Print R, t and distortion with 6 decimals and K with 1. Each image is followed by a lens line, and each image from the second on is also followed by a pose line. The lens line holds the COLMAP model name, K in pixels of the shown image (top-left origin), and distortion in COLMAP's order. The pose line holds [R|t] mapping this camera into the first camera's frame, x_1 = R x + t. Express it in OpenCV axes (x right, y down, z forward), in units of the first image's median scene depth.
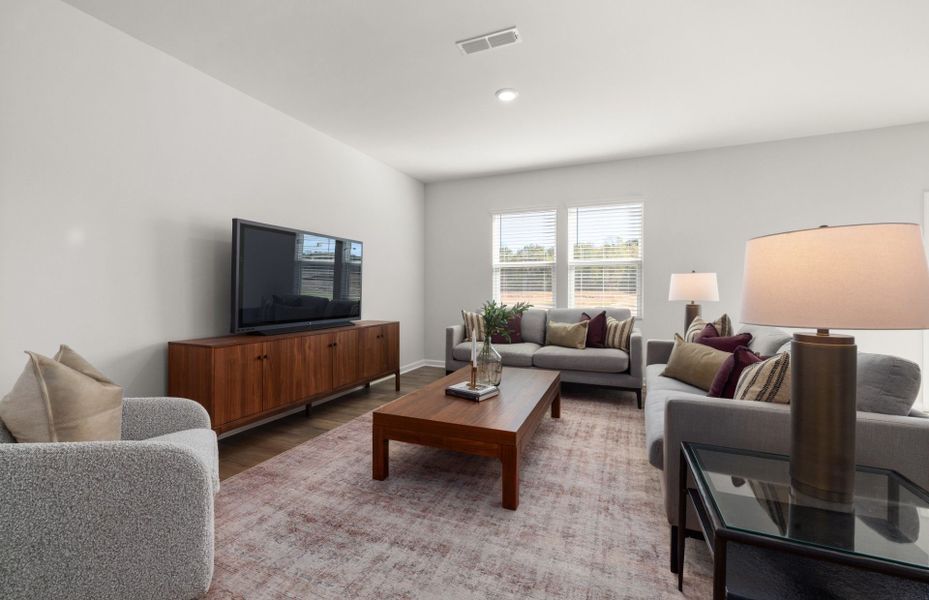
lens RADIAL K [[389.8, 0, 459.6], [0, 389.8, 292.5], [0, 0, 1]] dist [-0.001209, 0.000019]
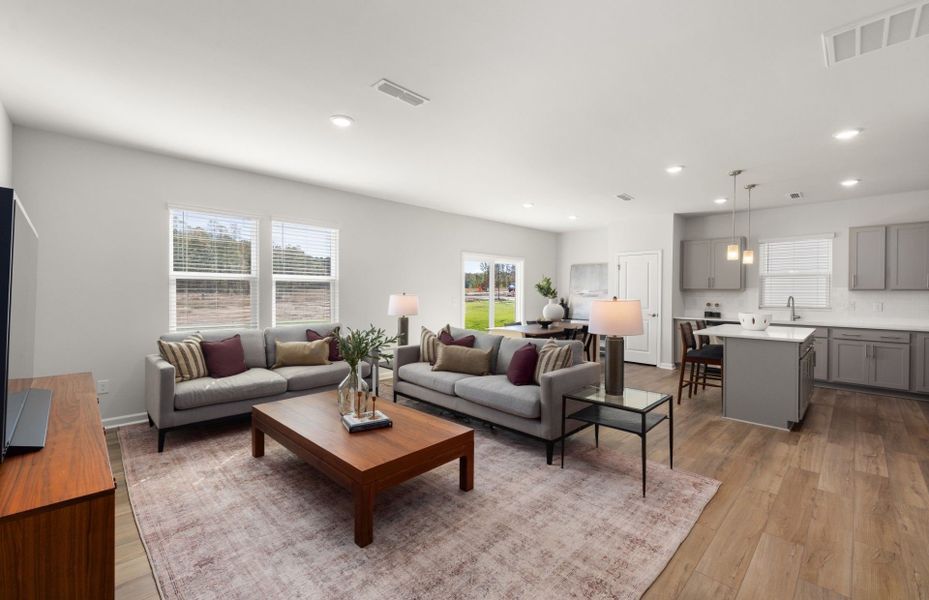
lens RADIAL K [[389.8, 0, 459.6], [0, 389.8, 292.5], [0, 0, 1]] dist [-0.001209, 0.000019]
pose [[0.365146, -0.001495, 0.930949, -0.881086], [-0.002250, 0.999994, 0.002489, -0.088150], [-0.930948, -0.003004, 0.365141, 0.445195]]
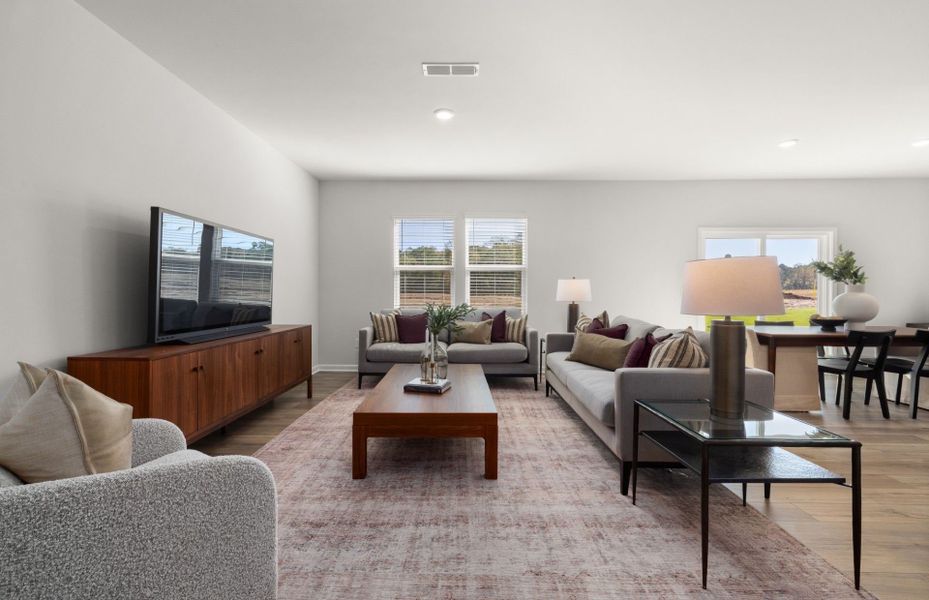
lens RADIAL K [[391.4, 0, 460.2], [0, 391.4, 294.6], [0, 0, 1]] dist [-0.001416, -0.000033]
pose [[0.921359, -0.000161, 0.388712, -0.334107], [0.000031, 1.000000, 0.000340, -0.000382], [-0.388712, -0.000301, 0.921359, -0.039375]]
